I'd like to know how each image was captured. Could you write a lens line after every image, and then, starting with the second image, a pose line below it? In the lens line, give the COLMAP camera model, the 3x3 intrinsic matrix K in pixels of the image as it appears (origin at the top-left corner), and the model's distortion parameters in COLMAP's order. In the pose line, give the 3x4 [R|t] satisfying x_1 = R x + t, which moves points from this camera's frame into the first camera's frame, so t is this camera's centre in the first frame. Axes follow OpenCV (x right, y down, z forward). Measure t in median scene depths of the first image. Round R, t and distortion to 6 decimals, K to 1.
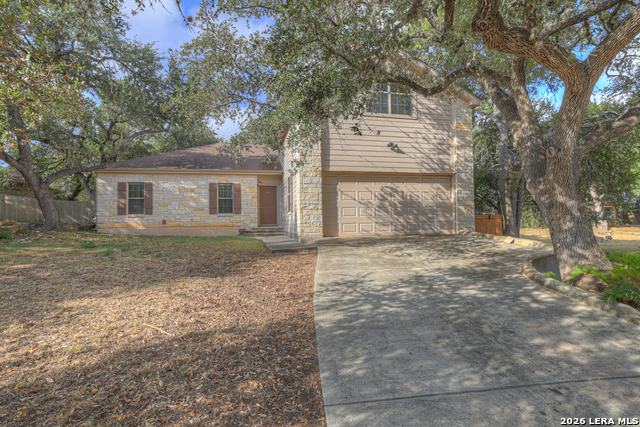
lens RADIAL K [[316.3, 0, 317.8], [0, 316.3, 214.4], [0, 0, 1]] dist [-0.022993, 0.006908]
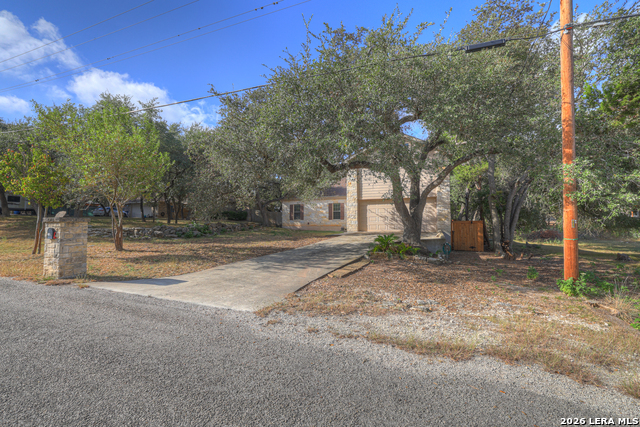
lens RADIAL K [[278.6, 0, 309.5], [0, 278.6, 216.9], [0, 0, 1]] dist [-0.032378, 0.005935]
pose [[0.816713, -0.003045, -0.577036, 0.724907], [0.001418, 0.999994, -0.003270, -0.016819], [0.577042, 0.001853, 0.816712, -0.607250]]
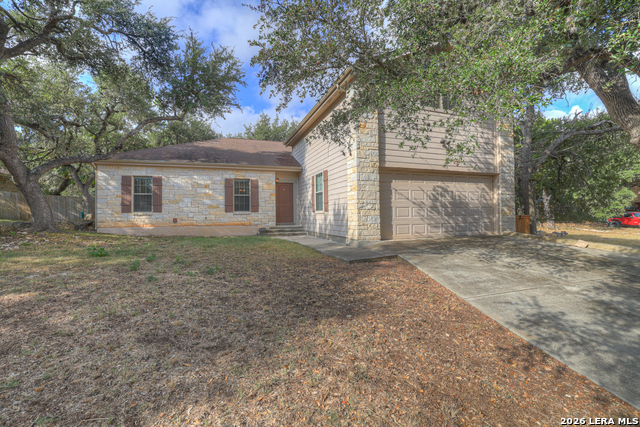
lens RADIAL K [[278.6, 0, 317.5], [0, 278.6, 211.8], [0, 0, 1]] dist [-0.032378, 0.005935]
pose [[0.993417, 0.007143, 0.114335, -0.223086], [-0.007915, 0.999949, 0.006298, -0.012665], [-0.114285, -0.007162, 0.993422, 0.211644]]
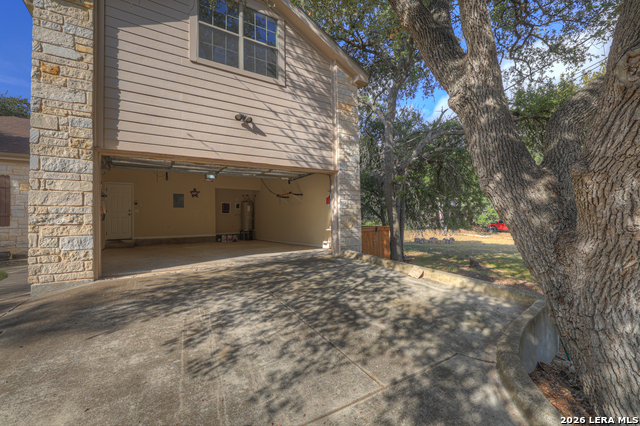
lens RADIAL K [[276.9, 0, 321.6], [0, 276.9, 213.9], [0, 0, 1]] dist [-0.026363, 0.001086]
pose [[0.931990, 0.003434, 0.362467, 0.172565], [0.001222, 0.999920, -0.012614, -0.024309], [-0.362481, 0.012199, 0.931911, 0.418909]]
